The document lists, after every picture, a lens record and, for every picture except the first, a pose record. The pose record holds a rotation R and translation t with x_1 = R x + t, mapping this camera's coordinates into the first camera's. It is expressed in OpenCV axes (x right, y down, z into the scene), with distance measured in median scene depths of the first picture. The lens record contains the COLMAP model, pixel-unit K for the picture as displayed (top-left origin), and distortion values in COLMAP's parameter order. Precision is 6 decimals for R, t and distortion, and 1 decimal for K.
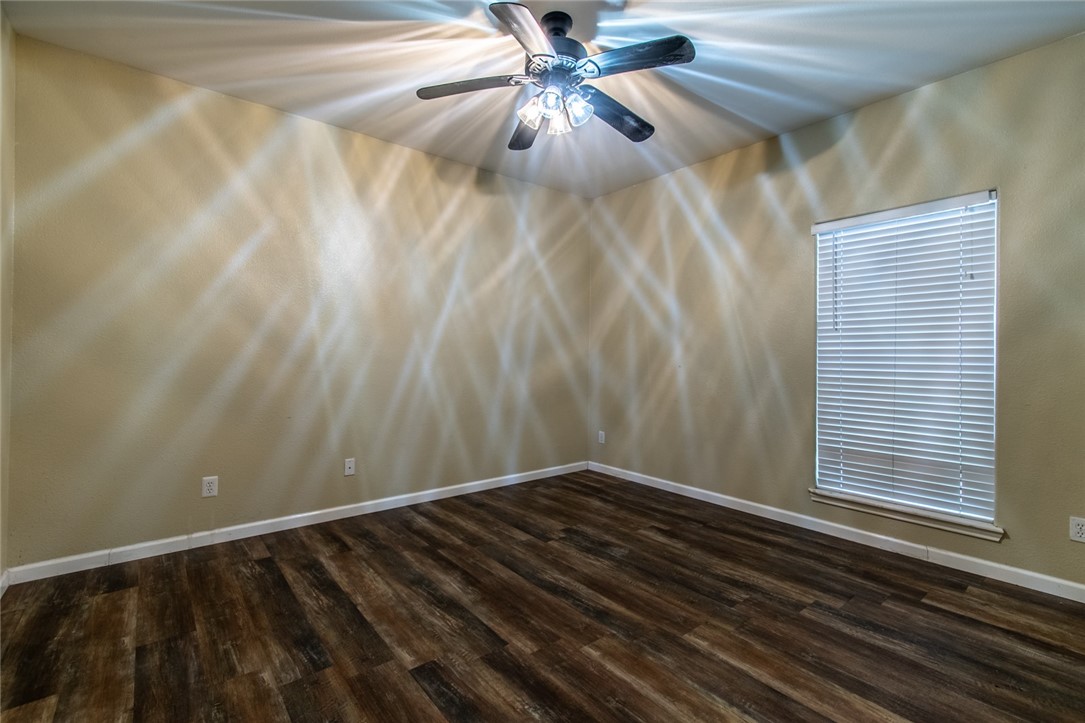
lens RADIAL K [[485.3, 0, 542.9], [0, 485.3, 357.2], [0, 0, 1]] dist [0.002970, 0.000340]
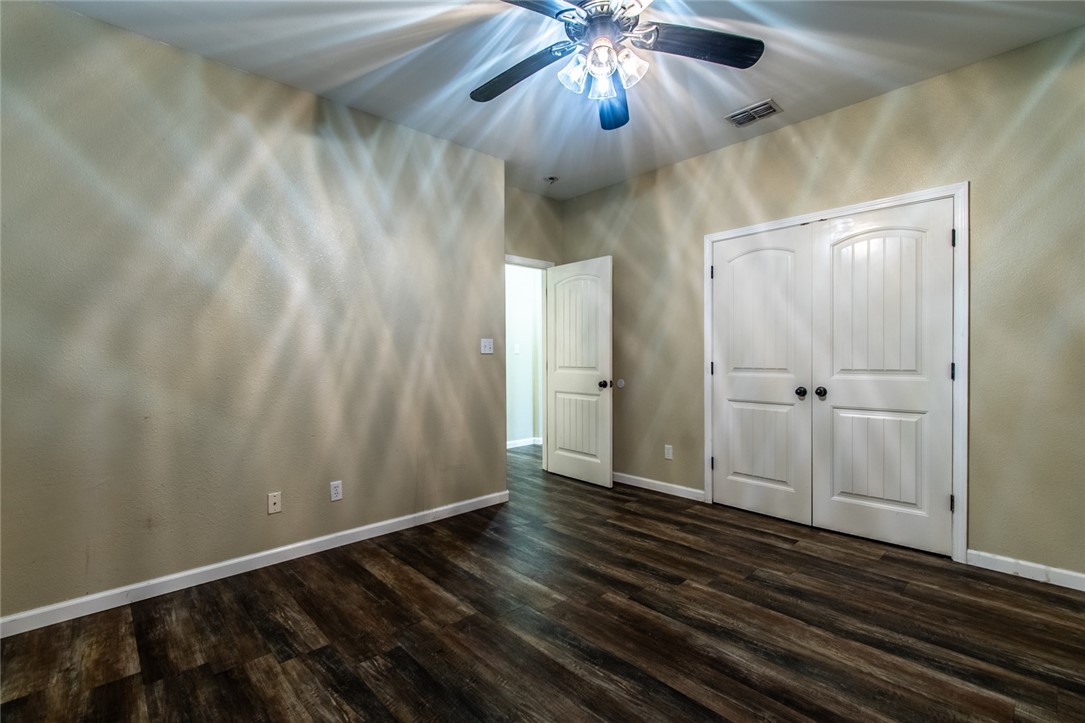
lens RADIAL K [[485.3, 0, 542.0], [0, 485.3, 358.5], [0, 0, 1]] dist [0.002970, 0.000340]
pose [[-0.997674, -0.000093, -0.068168, 0.204121], [-0.001302, 0.999842, 0.017700, -0.018860], [0.068156, 0.017748, -0.997517, 1.996121]]
